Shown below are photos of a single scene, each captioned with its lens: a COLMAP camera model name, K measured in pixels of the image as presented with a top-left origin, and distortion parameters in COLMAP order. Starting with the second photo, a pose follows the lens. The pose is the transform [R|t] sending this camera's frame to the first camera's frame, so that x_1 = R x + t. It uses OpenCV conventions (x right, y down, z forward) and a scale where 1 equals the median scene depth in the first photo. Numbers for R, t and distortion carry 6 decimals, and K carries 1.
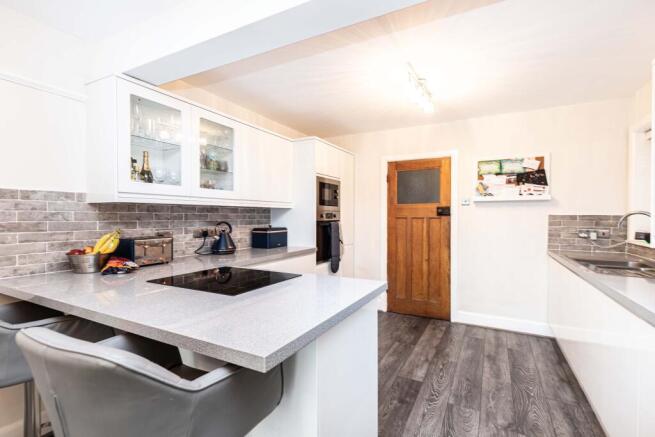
lens RADIAL K [[286.9, 0, 324.2], [0, 286.9, 215.8], [0, 0, 1]] dist [-0.003124, -0.000507]
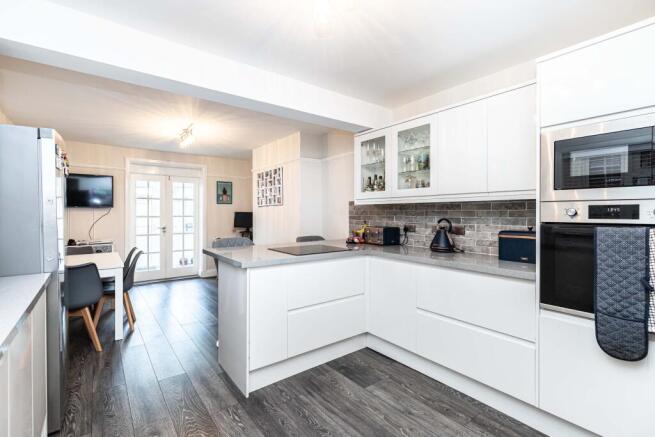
lens RADIAL K [[299.2, 0, 331.7], [0, 299.2, 216.9], [0, 0, 1]] dist [0.003355, 0.000580]
pose [[-0.359235, 0.012400, -0.933165, 0.861529], [-0.001158, 0.999905, 0.013732, 0.002456], [0.933246, 0.006014, -0.359187, 1.210464]]
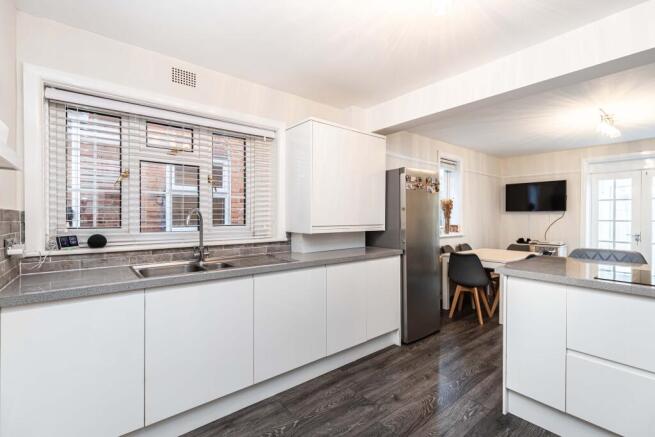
lens RADIAL K [[299.2, 0, 331.7], [0, 299.2, 216.9], [0, 0, 1]] dist [0.003355, 0.000580]
pose [[-0.937270, -0.000390, 0.348604, 0.277921], [0.000177, 0.999999, 0.001592, 0.005165], [-0.348604, 0.001554, -0.937269, 1.606445]]
